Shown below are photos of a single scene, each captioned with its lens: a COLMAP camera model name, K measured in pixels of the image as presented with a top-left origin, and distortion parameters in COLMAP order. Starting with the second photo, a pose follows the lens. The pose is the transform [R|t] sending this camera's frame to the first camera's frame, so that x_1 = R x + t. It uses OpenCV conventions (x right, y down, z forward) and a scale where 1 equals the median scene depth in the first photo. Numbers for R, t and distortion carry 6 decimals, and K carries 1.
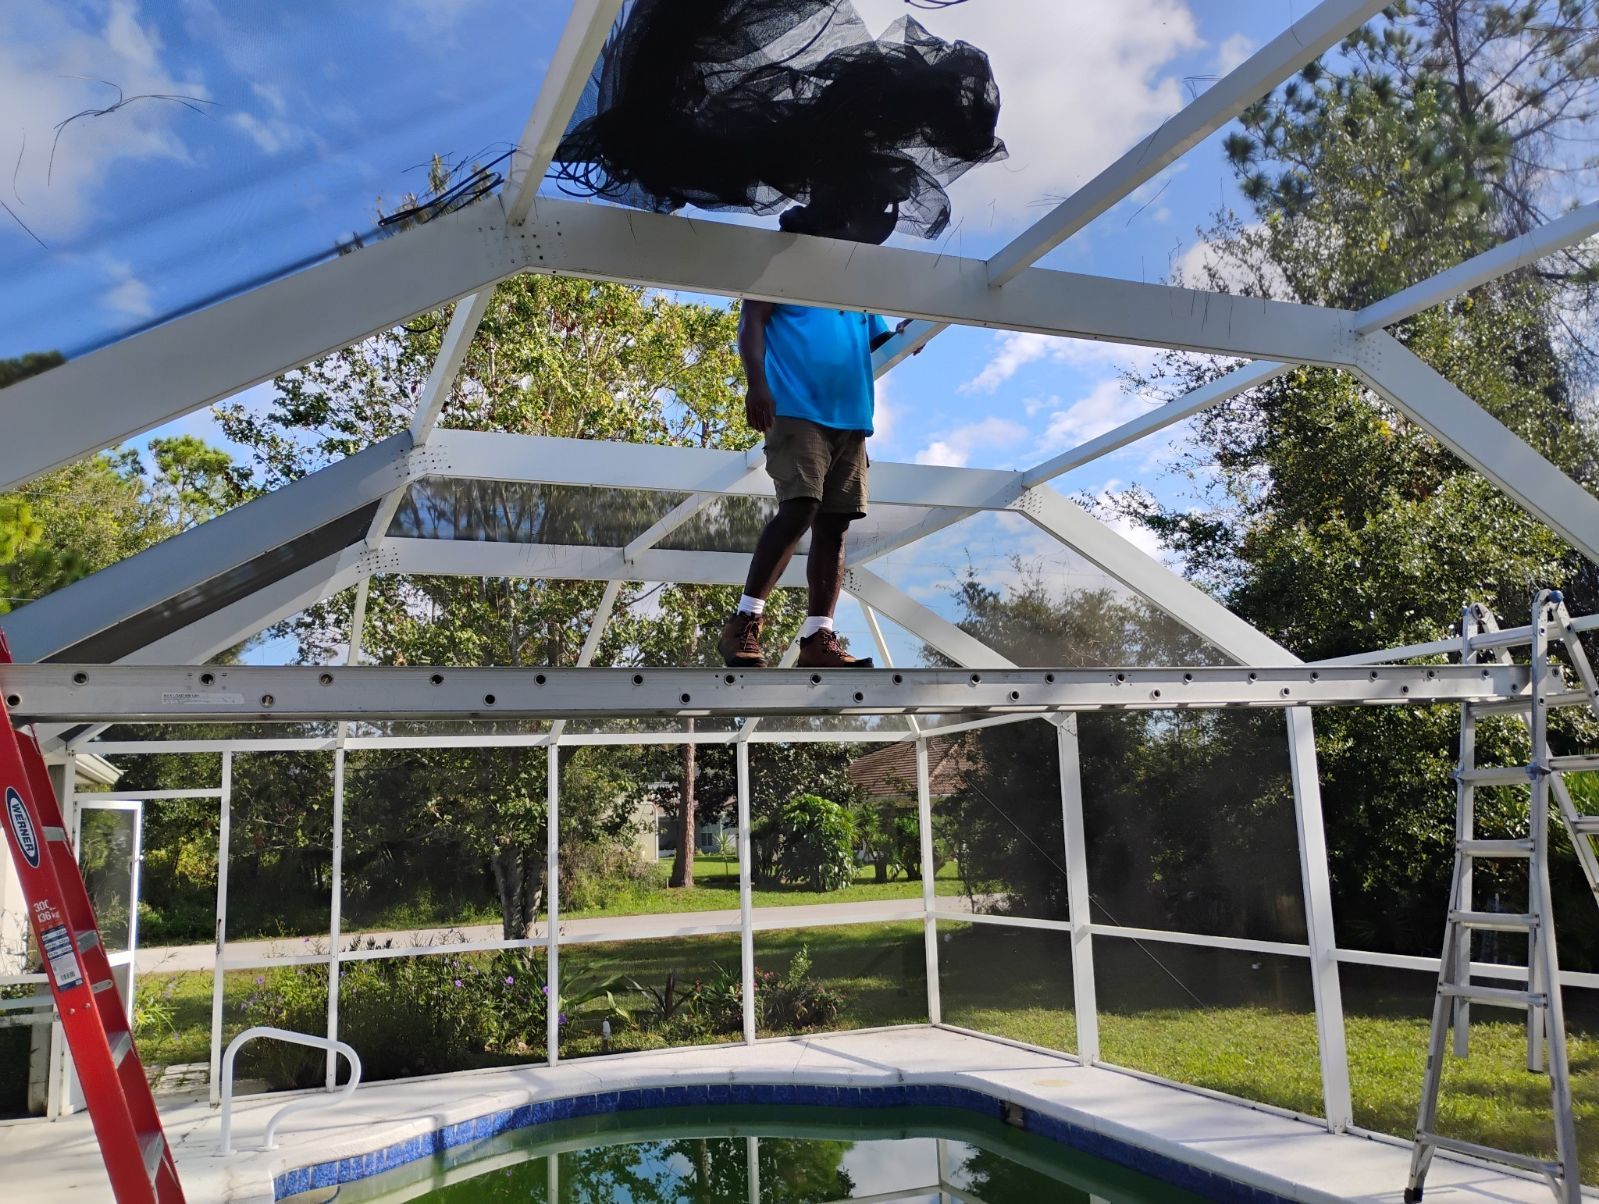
lens RADIAL K [[1339.9, 0, 799.7], [0, 1339.9, 599.8], [0, 0, 1]] dist [0.072190, -0.005242]
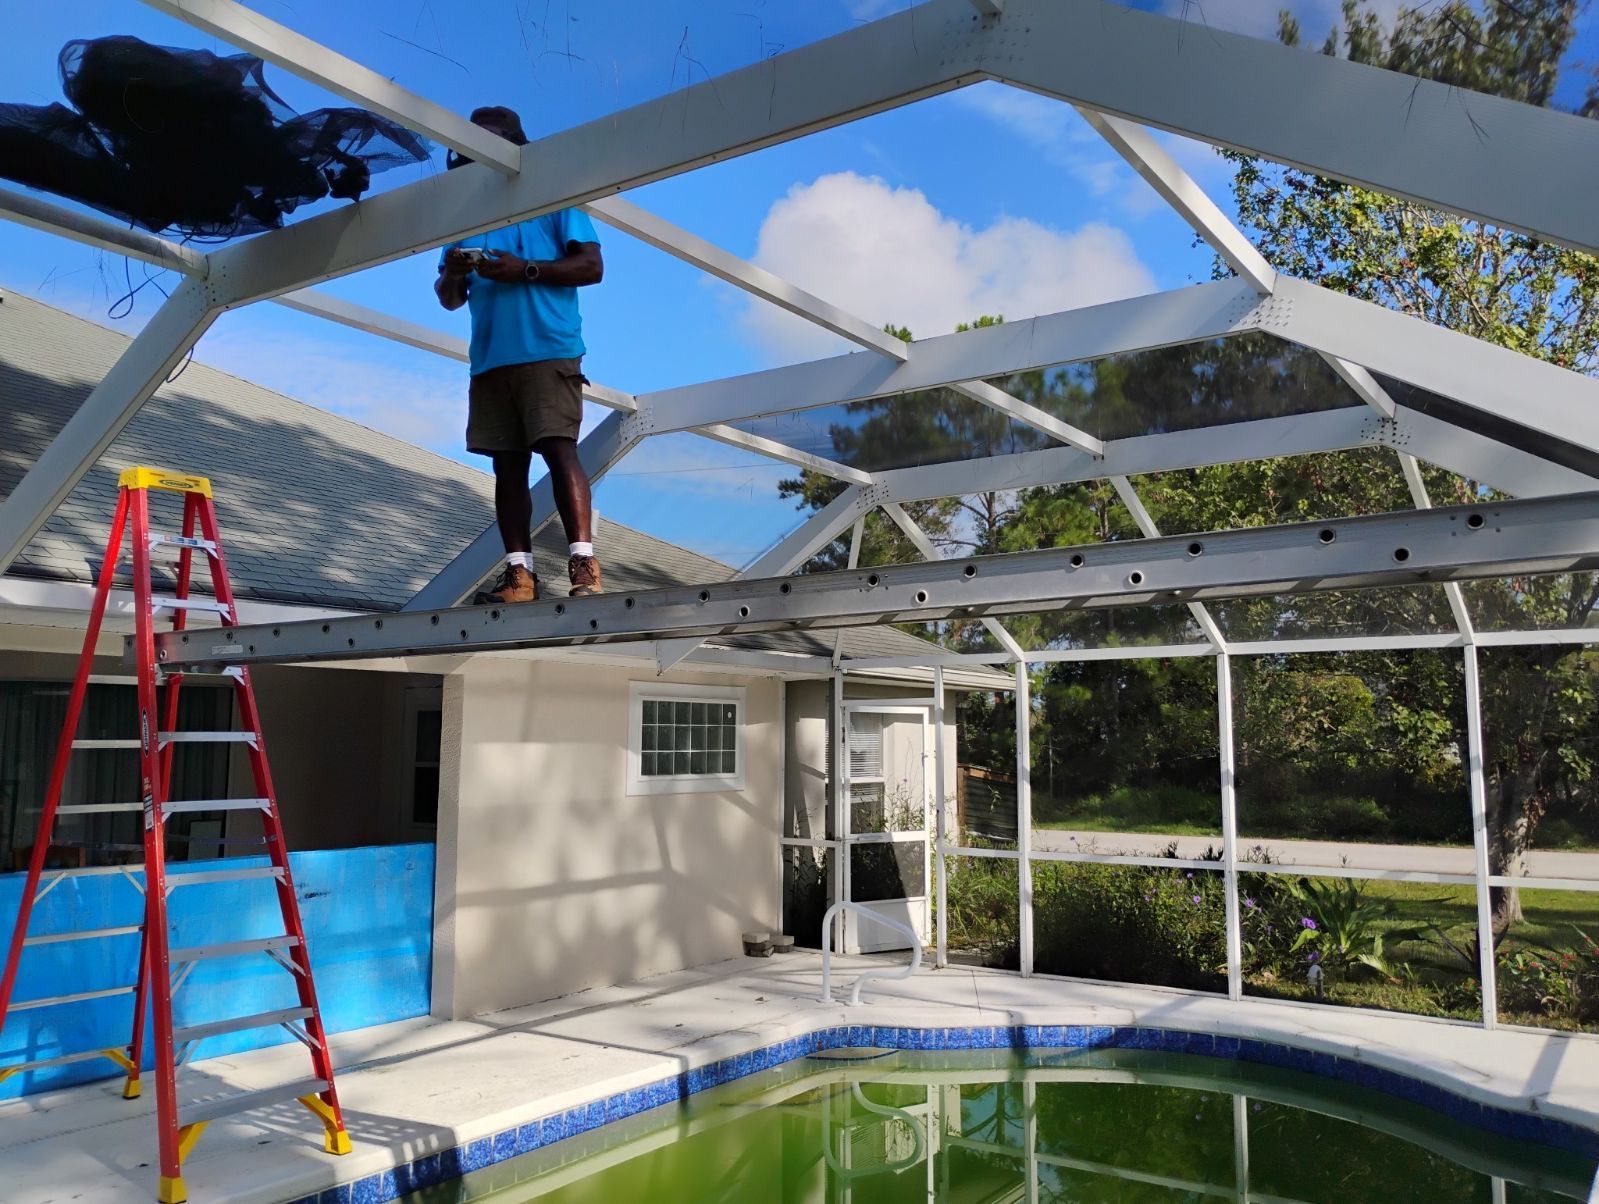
lens RADIAL K [[1339.9, 0, 800.5], [0, 1339.9, 600.3], [0, 0, 1]] dist [0.072190, -0.005242]
pose [[0.559178, -0.056201, -0.827140, 0.512506], [0.117648, 0.992982, 0.012066, 0.033252], [0.820657, -0.104059, 0.561866, 0.314950]]
